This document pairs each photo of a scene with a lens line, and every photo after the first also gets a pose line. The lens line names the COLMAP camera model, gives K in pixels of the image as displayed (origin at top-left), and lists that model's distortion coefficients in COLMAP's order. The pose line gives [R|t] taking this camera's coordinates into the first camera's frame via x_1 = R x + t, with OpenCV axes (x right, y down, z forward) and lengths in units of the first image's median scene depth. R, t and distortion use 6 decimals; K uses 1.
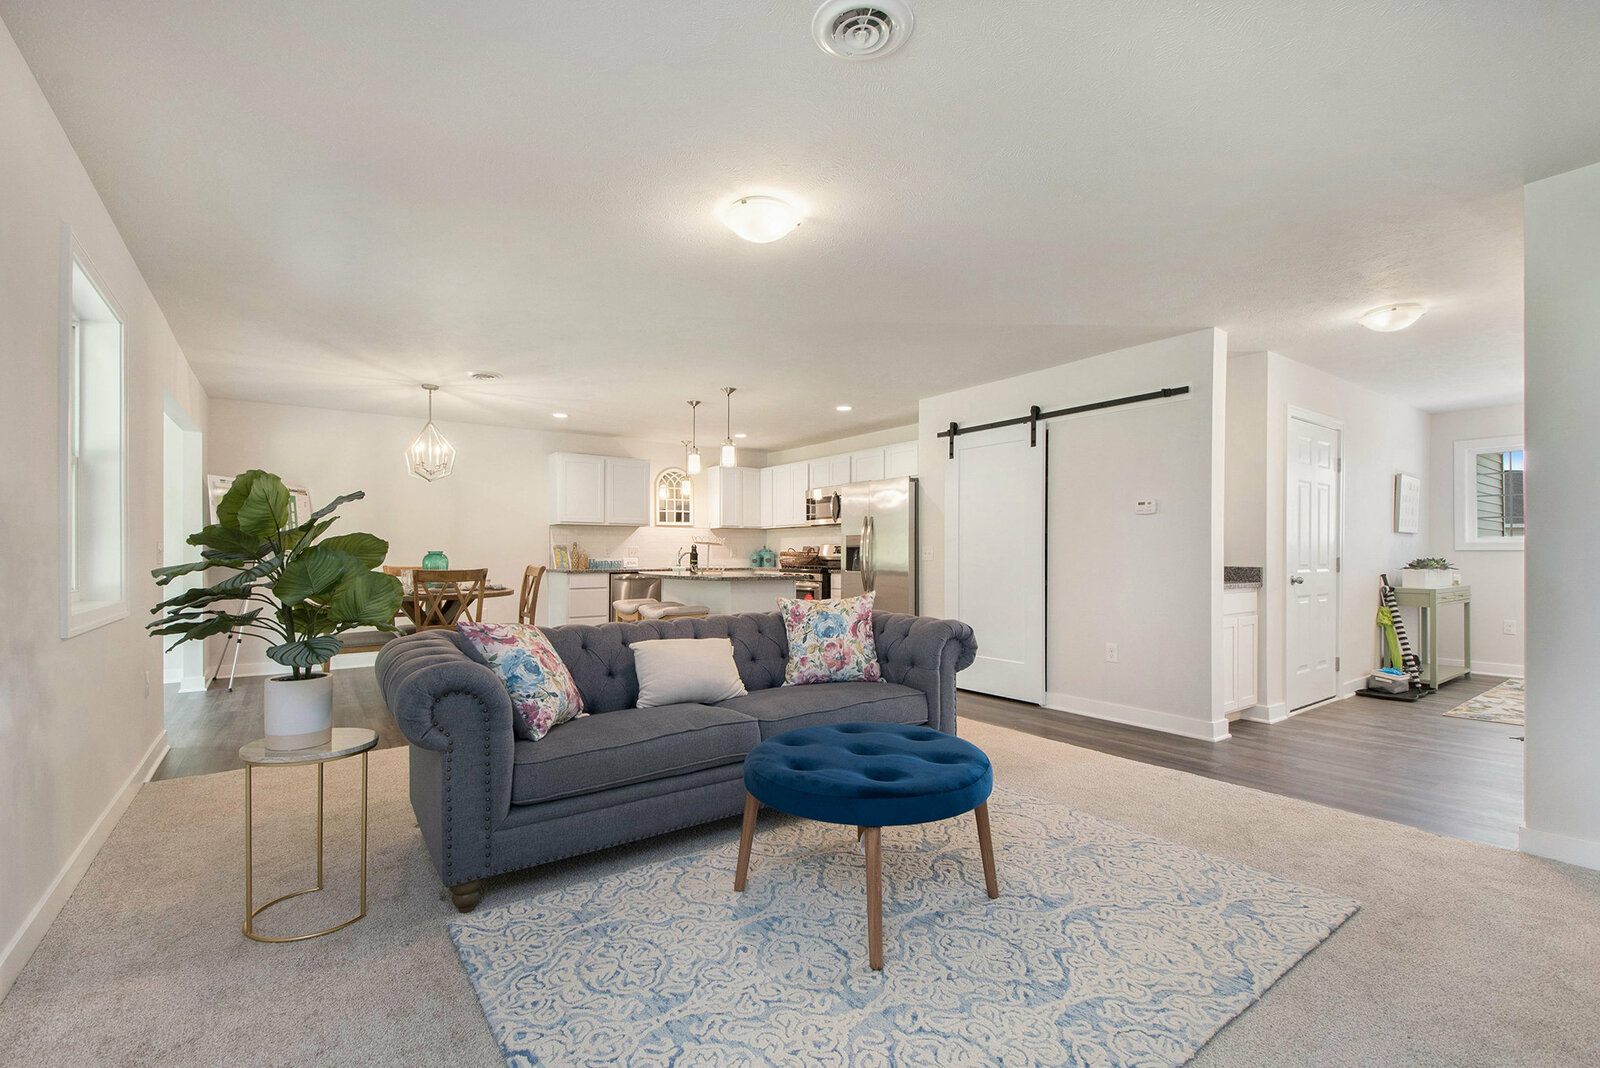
lens RADIAL K [[697.8, 0, 799.6], [0, 697.8, 553.2], [0, 0, 1]] dist [0.001287, -0.010033]
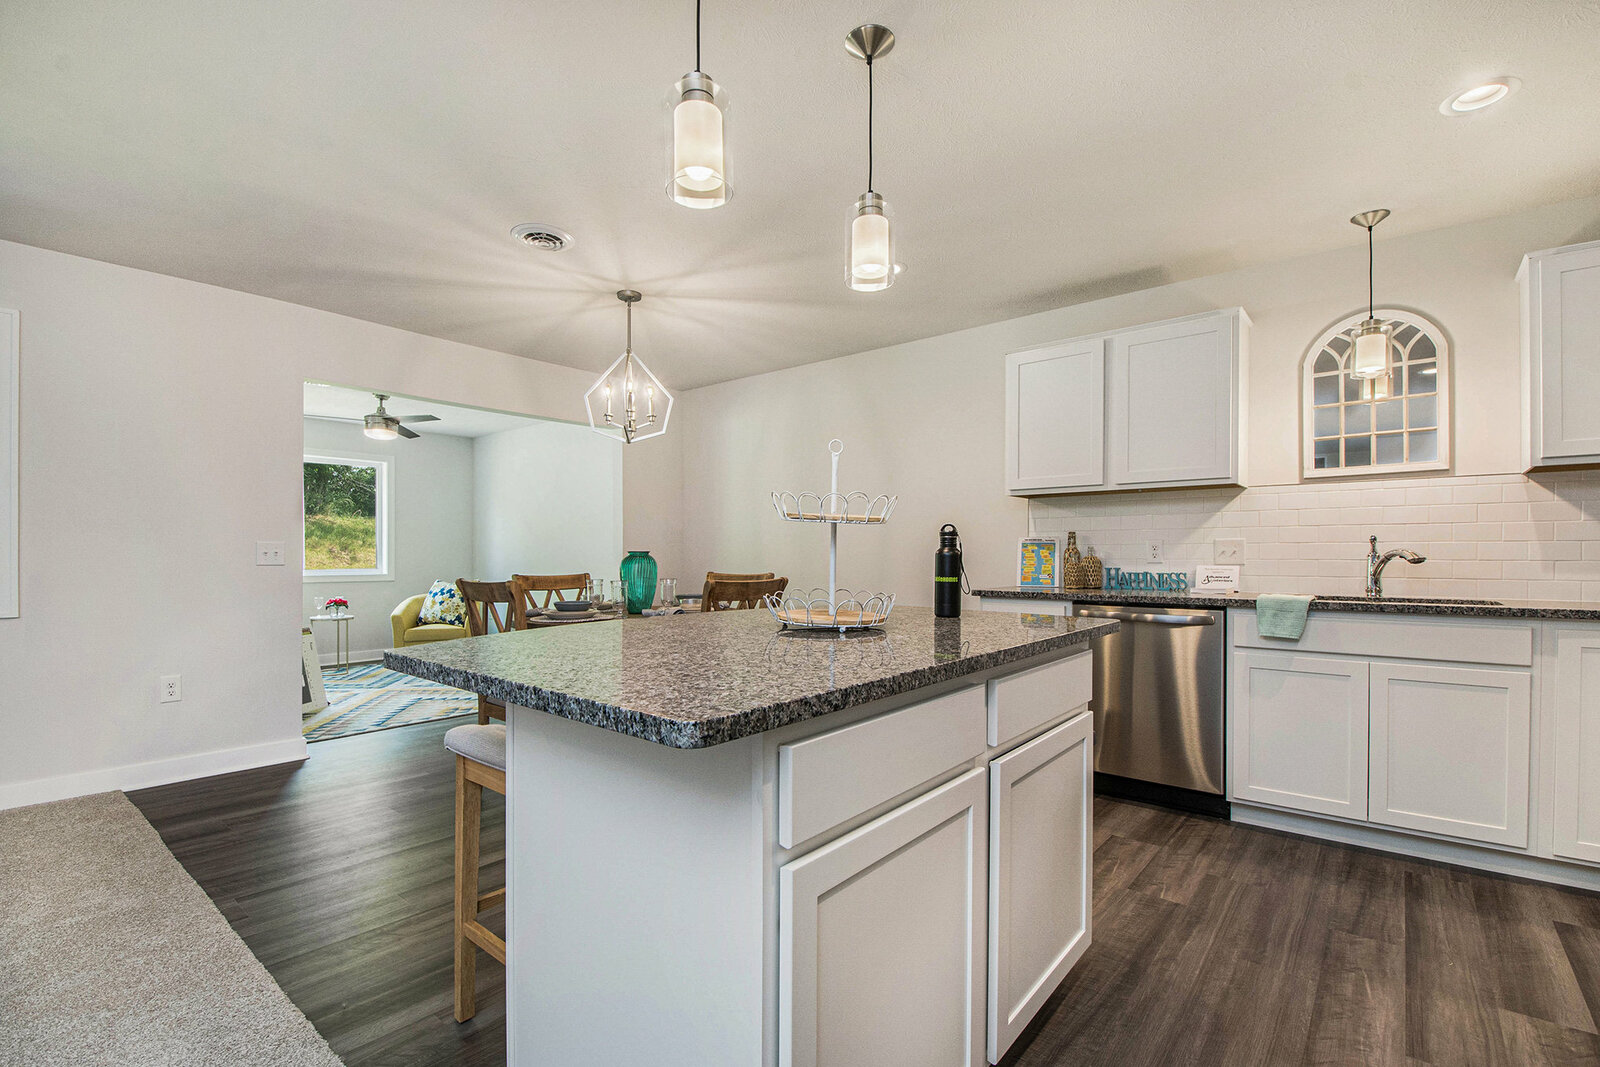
lens RADIAL K [[717.4, 0, 783.7], [0, 717.4, 559.6], [0, 0, 1]] dist [0.016958, -0.027278]
pose [[0.237496, 0.005175, -0.971375, 0.110893], [0.000456, 0.999985, 0.005439, 0.000605], [0.971389, -0.001735, 0.237490, 0.706238]]
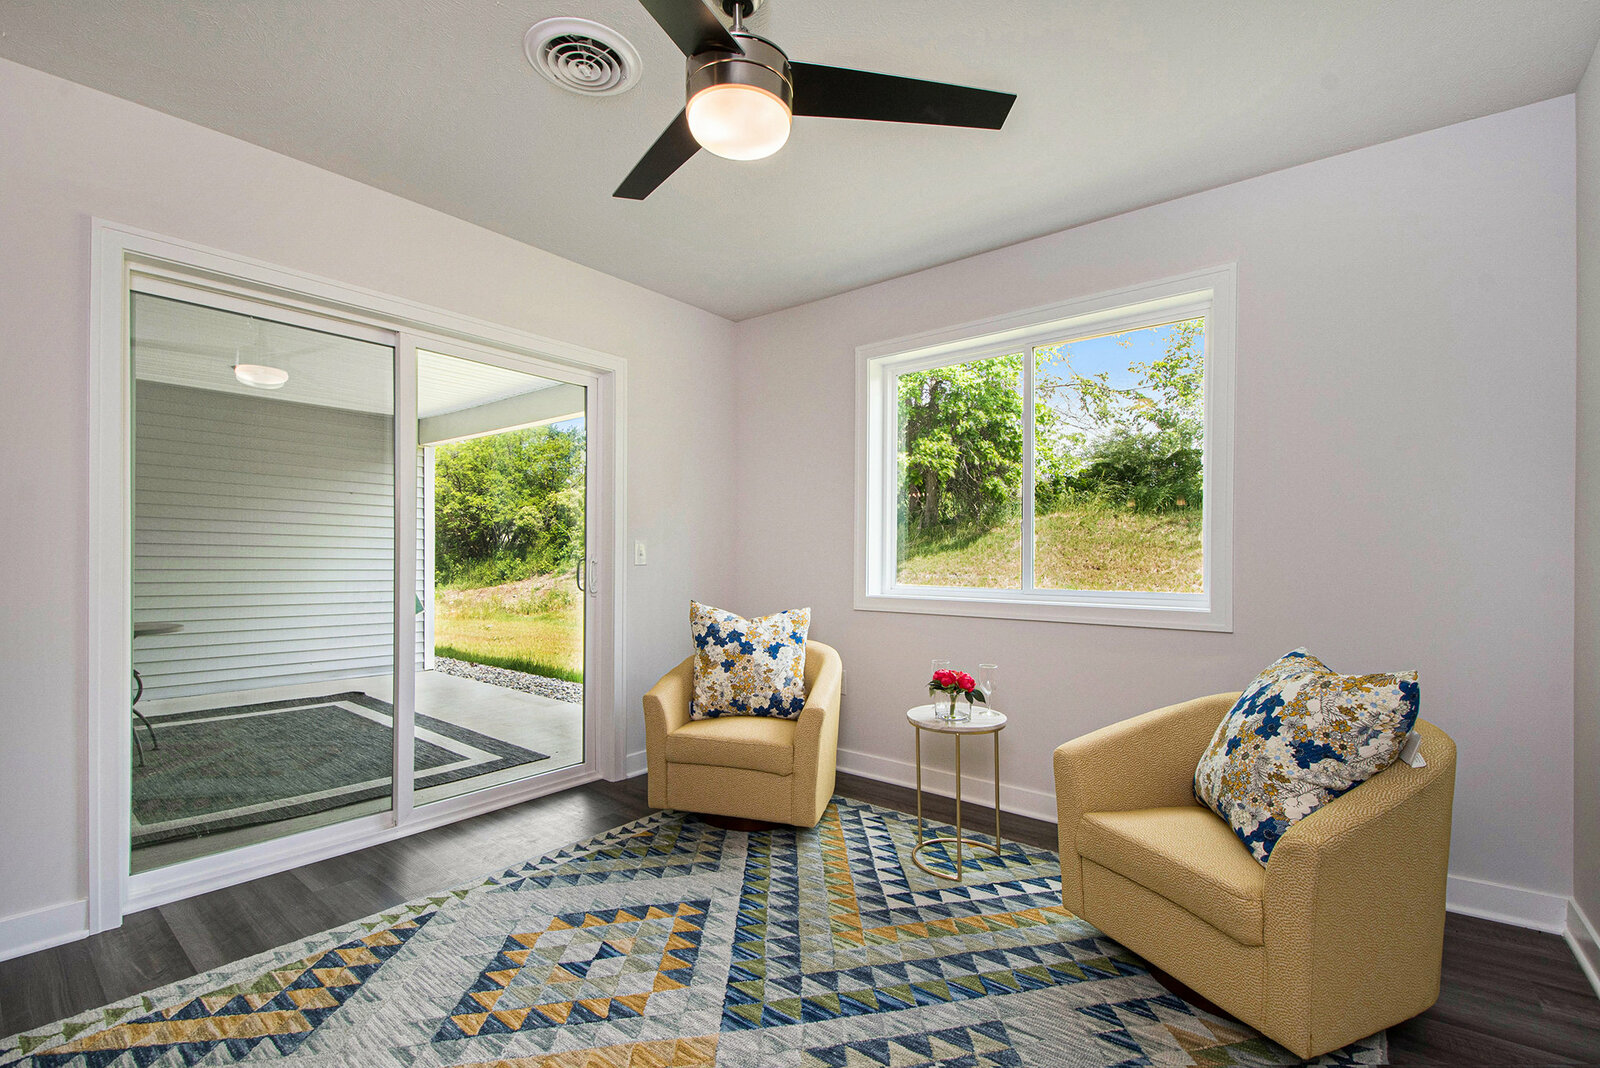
lens RADIAL K [[697.8, 0, 799.6], [0, 697.8, 553.2], [0, 0, 1]] dist [0.001287, -0.010033]
pose [[-0.964241, -0.007021, -0.264934, -0.713964], [-0.004981, 0.999953, -0.008370, 0.001484], [0.264980, -0.006751, -0.964230, 0.677956]]
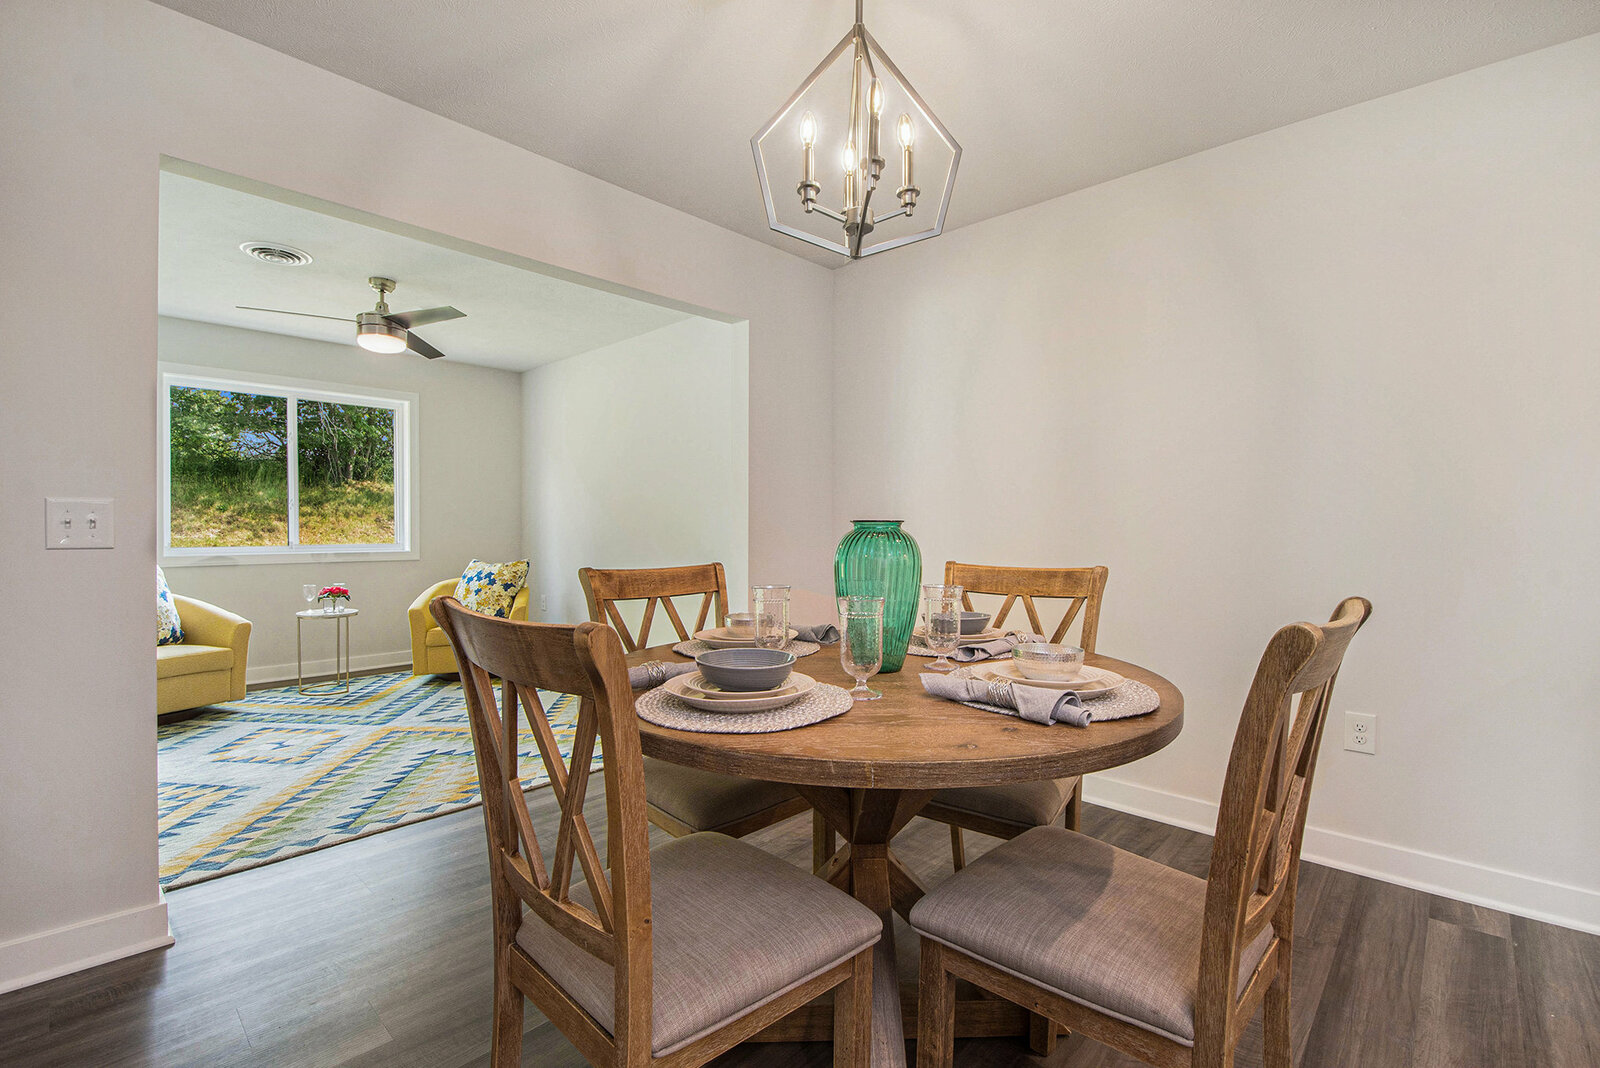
lens RADIAL K [[715.4, 0, 800.0], [0, 715.4, 534.0], [0, 0, 1]] dist [-0.022170, 0.000135]
pose [[0.191132, 0.010690, -0.981506, -0.187397], [-0.003675, 0.999941, 0.010176, -0.000844], [0.981557, 0.001662, 0.191160, 0.666023]]
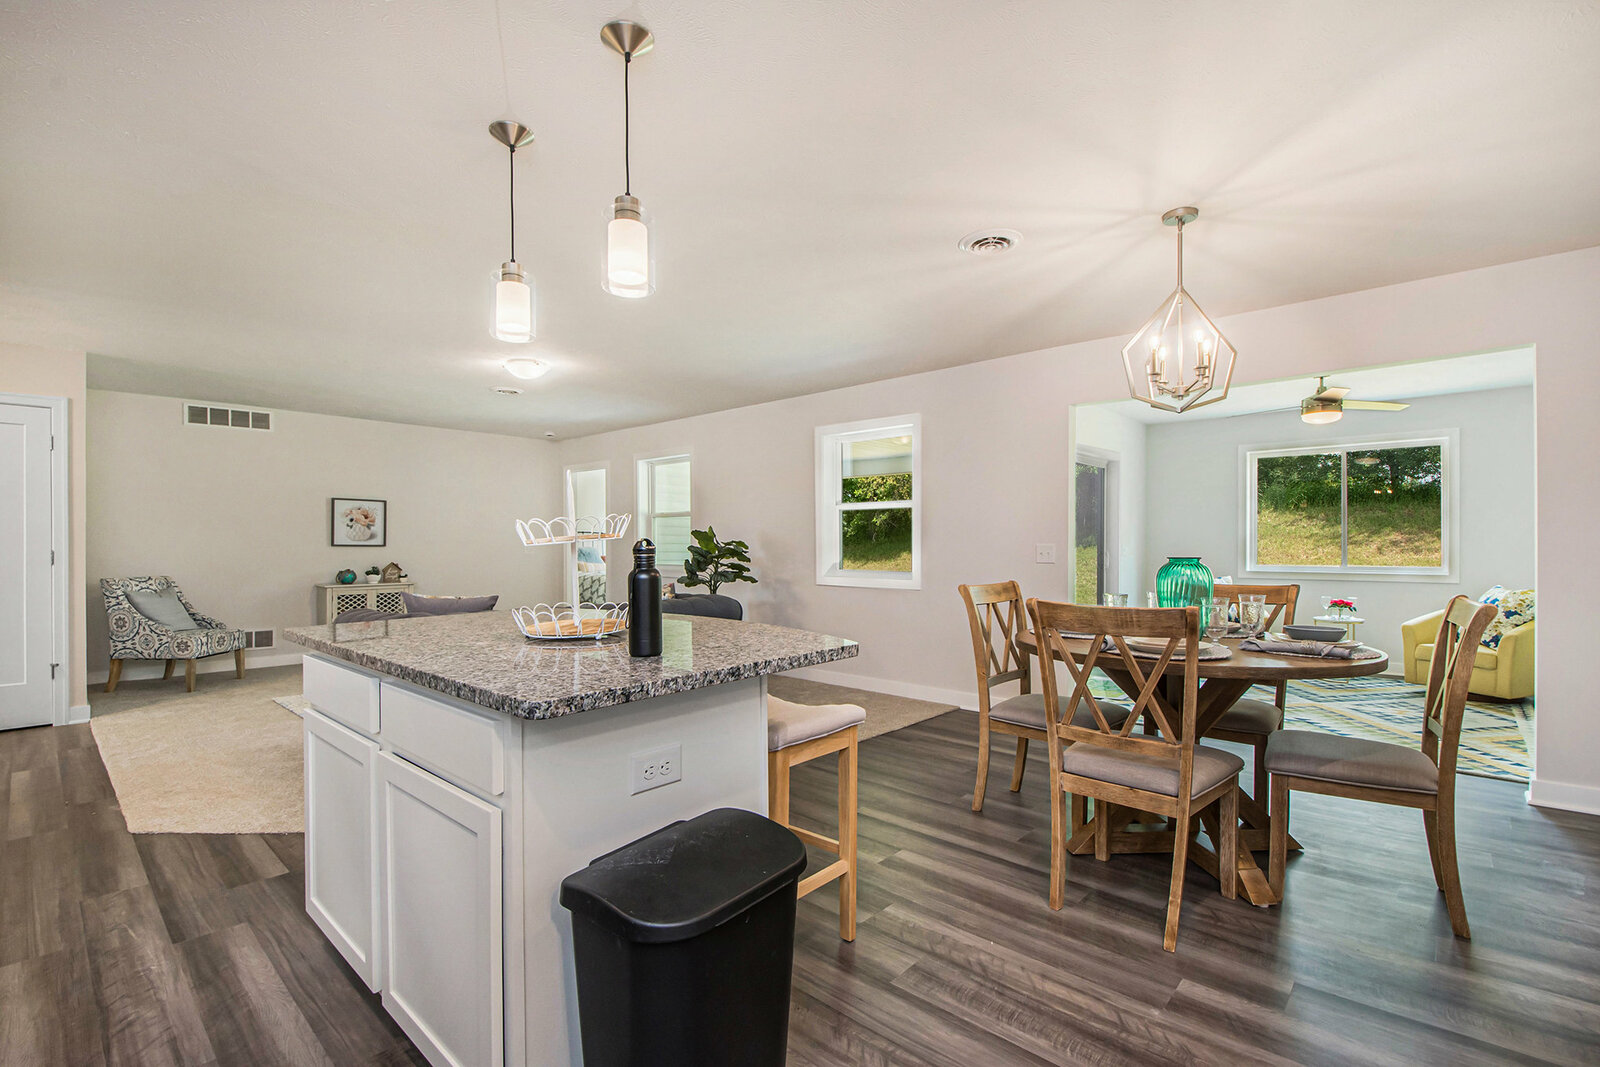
lens RADIAL K [[697.8, 0, 799.6], [0, 697.8, 552.7], [0, 0, 1]] dist [0.001287, -0.010033]
pose [[-0.979882, 0.004075, -0.199537, -0.124799], [0.001814, 0.999932, 0.011510, -0.009029], [0.199570, 0.010916, -0.979823, 1.025792]]
